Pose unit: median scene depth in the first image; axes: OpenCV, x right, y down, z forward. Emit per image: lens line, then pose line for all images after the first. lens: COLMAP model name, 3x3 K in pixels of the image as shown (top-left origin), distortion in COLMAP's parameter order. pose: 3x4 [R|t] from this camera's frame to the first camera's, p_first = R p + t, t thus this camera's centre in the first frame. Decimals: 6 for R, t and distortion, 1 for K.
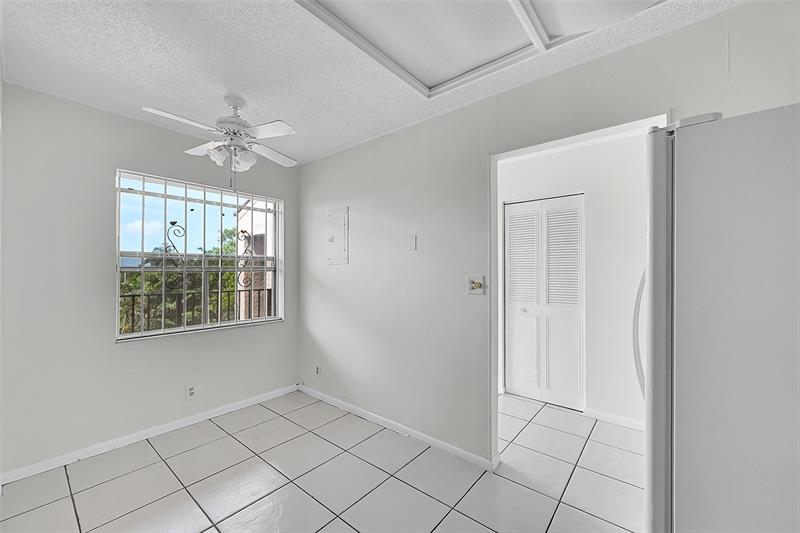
lens RADIAL K [[316.8, 0, 402.3], [0, 316.8, 269.2], [0, 0, 1]] dist [-0.002755, -0.000306]
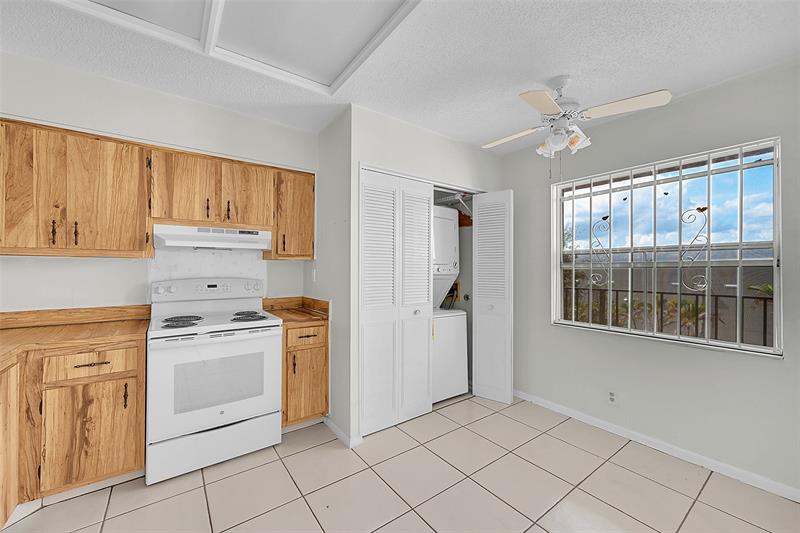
lens RADIAL K [[316.8, 0, 396.6], [0, 316.8, 268.3], [0, 0, 1]] dist [-0.002755, -0.000306]
pose [[-0.262652, 0.001325, -0.964890, 0.388612], [0.013322, 0.999909, -0.002253, 0.003509], [0.964799, -0.013446, -0.262646, 0.633801]]
